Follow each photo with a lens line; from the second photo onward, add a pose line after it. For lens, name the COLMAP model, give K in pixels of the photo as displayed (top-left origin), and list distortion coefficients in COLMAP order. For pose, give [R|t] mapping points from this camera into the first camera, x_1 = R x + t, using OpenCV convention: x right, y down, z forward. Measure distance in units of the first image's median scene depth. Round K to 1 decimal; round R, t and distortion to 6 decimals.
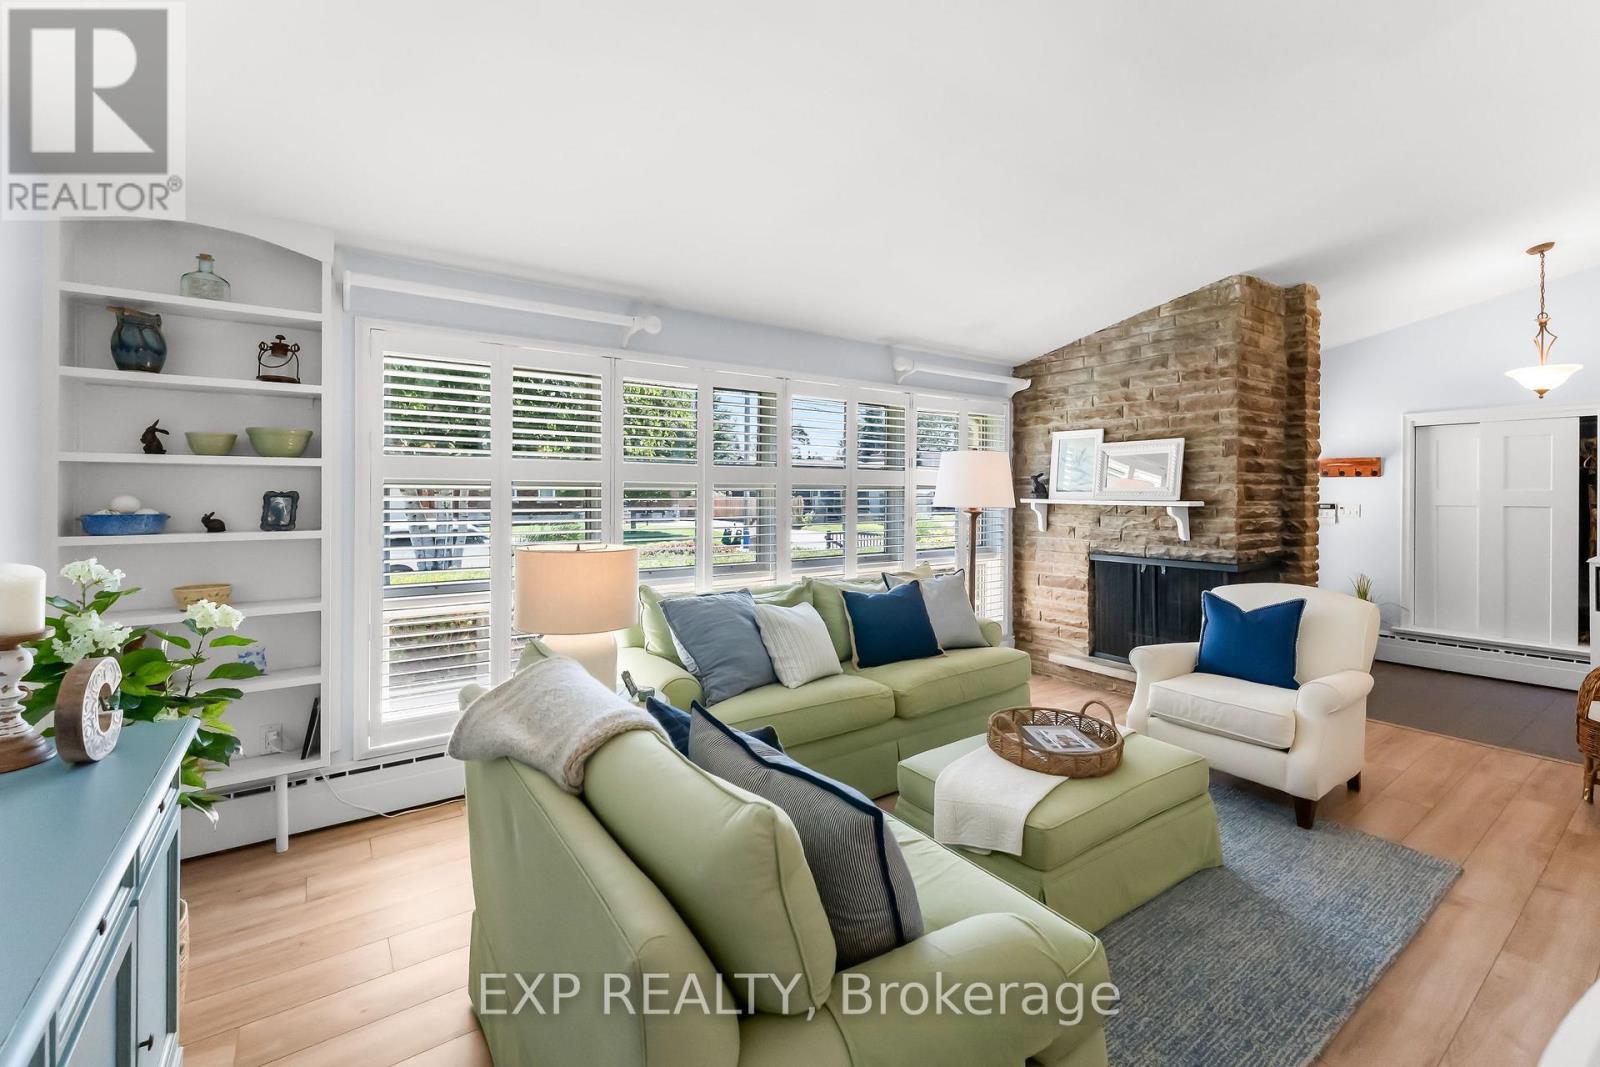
lens RADIAL K [[683.1, 0, 806.0], [0, 683.1, 500.4], [0, 0, 1]] dist [0.000748, -0.000069]
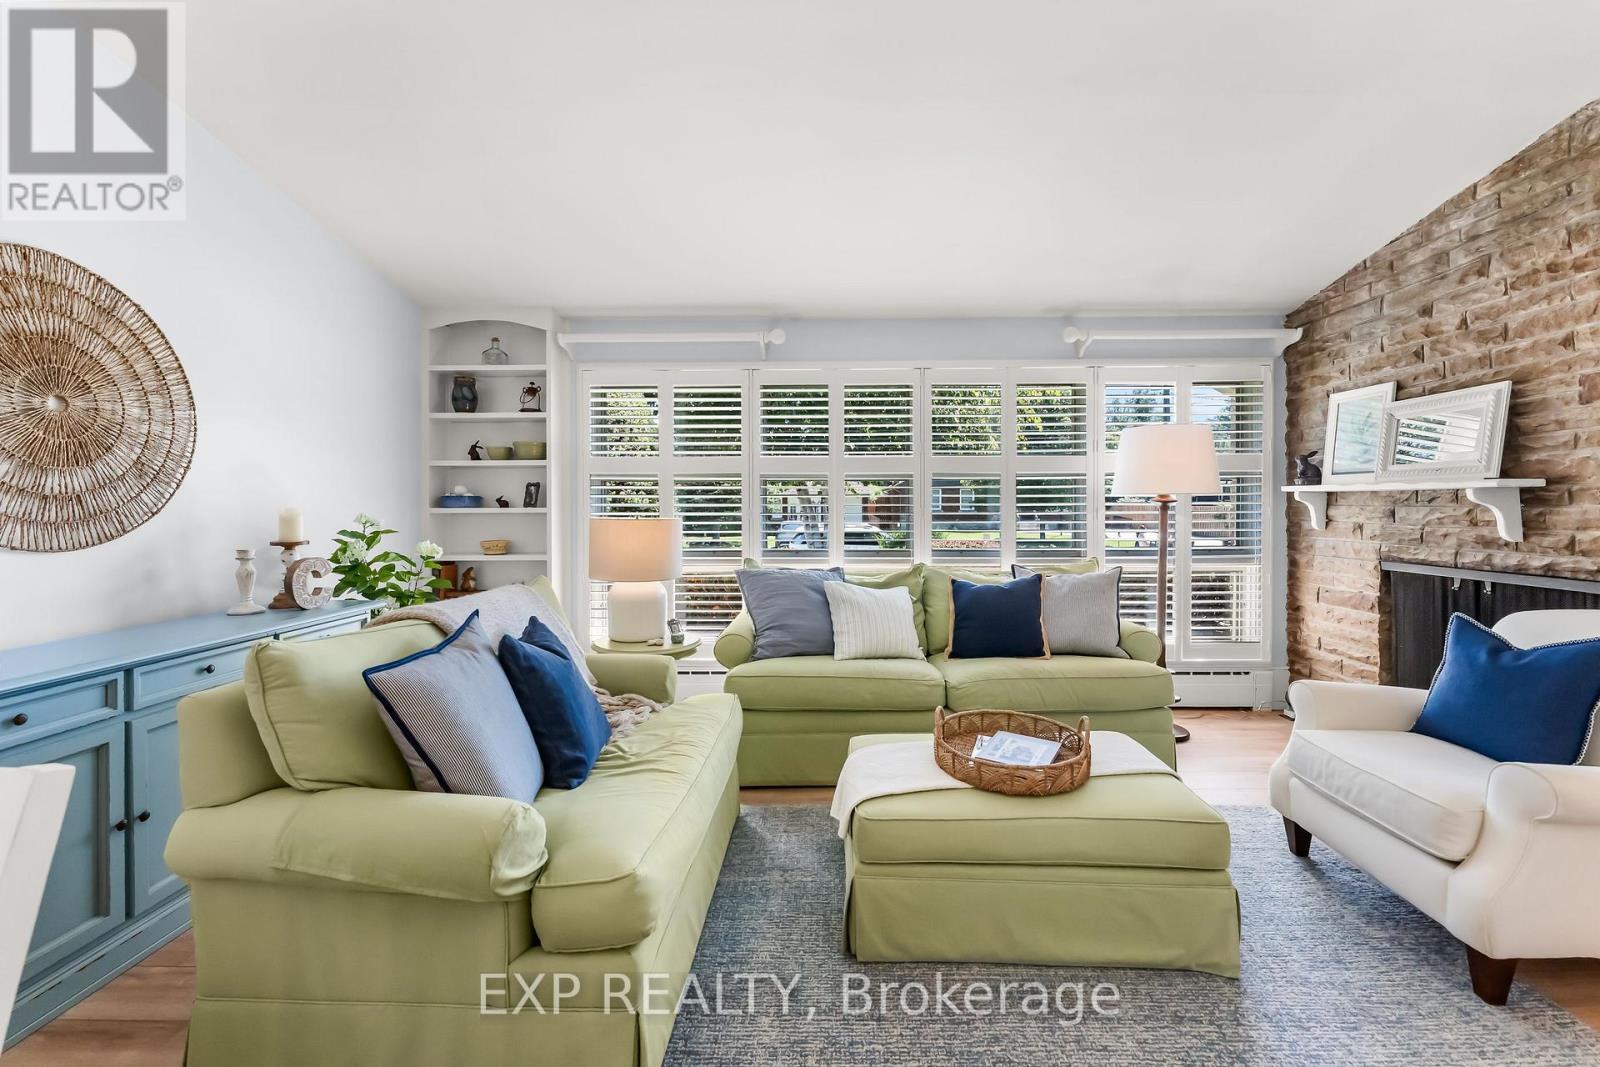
lens RADIAL K [[647.5, 0, 799.8], [0, 647.5, 513.6], [0, 0, 1]] dist [0.000674, -0.000009]
pose [[0.800761, 0.005167, -0.598962, 0.377363], [-0.002420, 0.999983, 0.005391, 0.030300], [0.598979, -0.002867, 0.800759, 0.114960]]
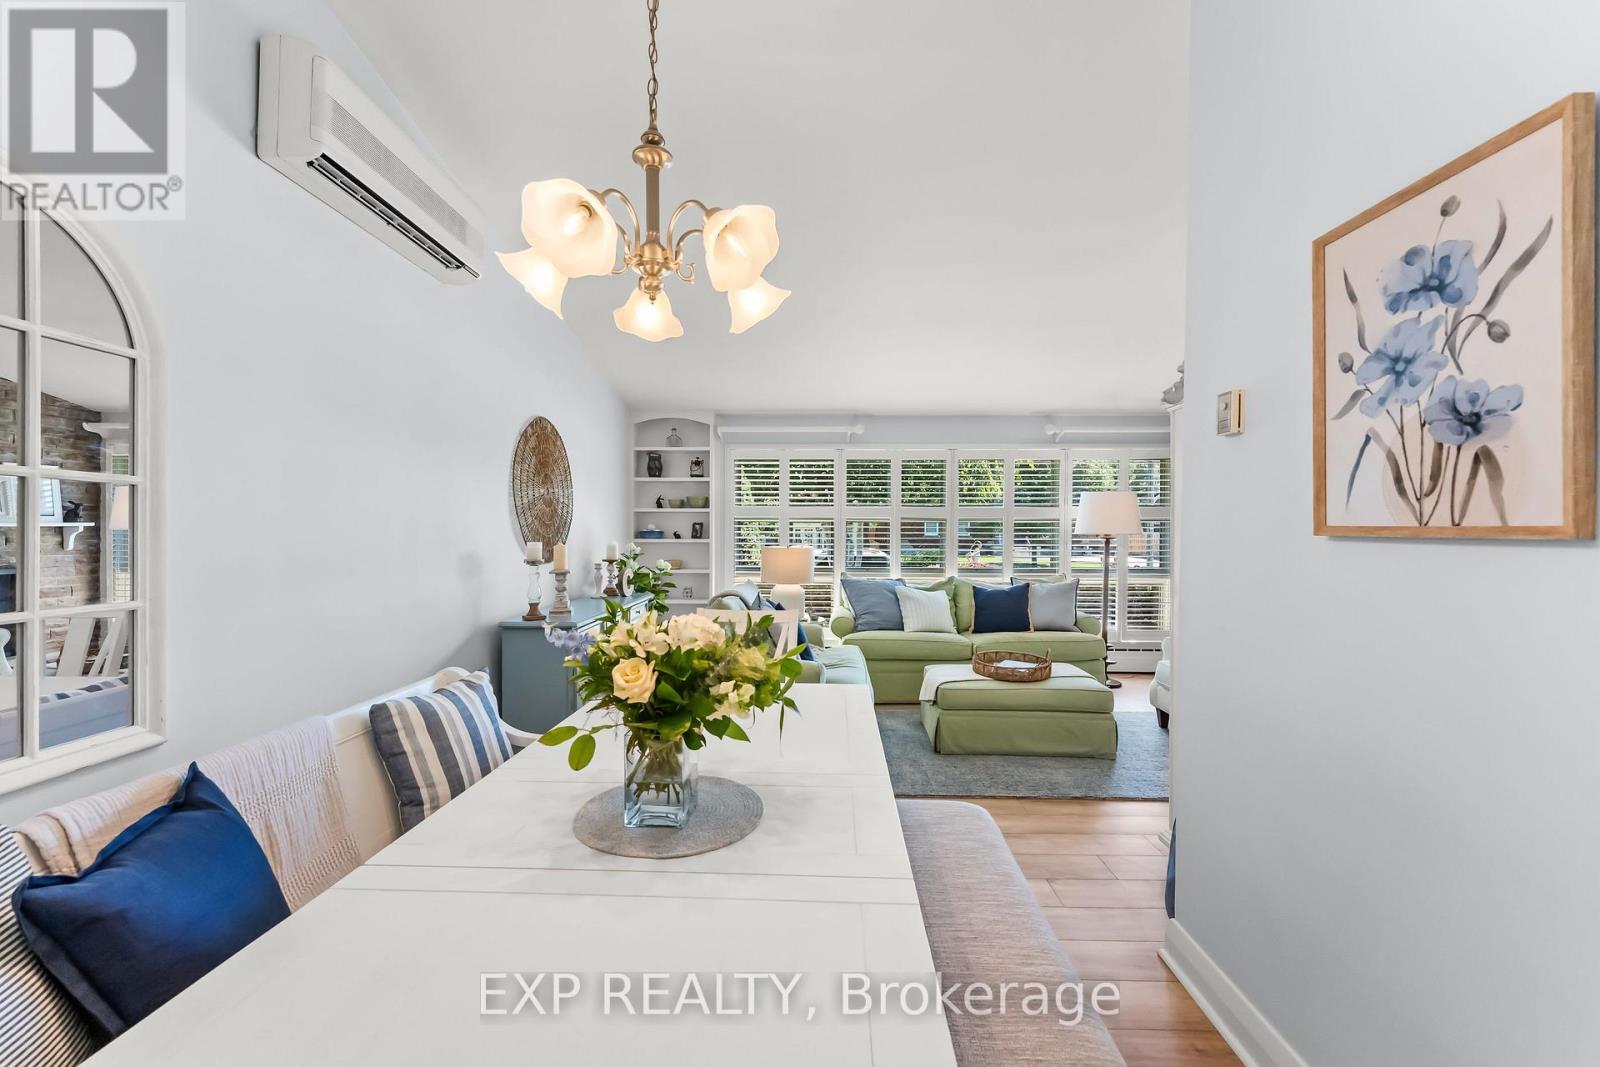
lens RADIAL K [[628.7, 0, 792.2], [0, 628.7, 537.4], [0, 0, 1]] dist [-0.000265, -0.000007]
pose [[0.794716, 0.010905, -0.606883, 0.520565], [-0.008210, 0.999940, 0.007216, 0.012626], [0.606925, -0.000752, 0.794758, -0.343668]]
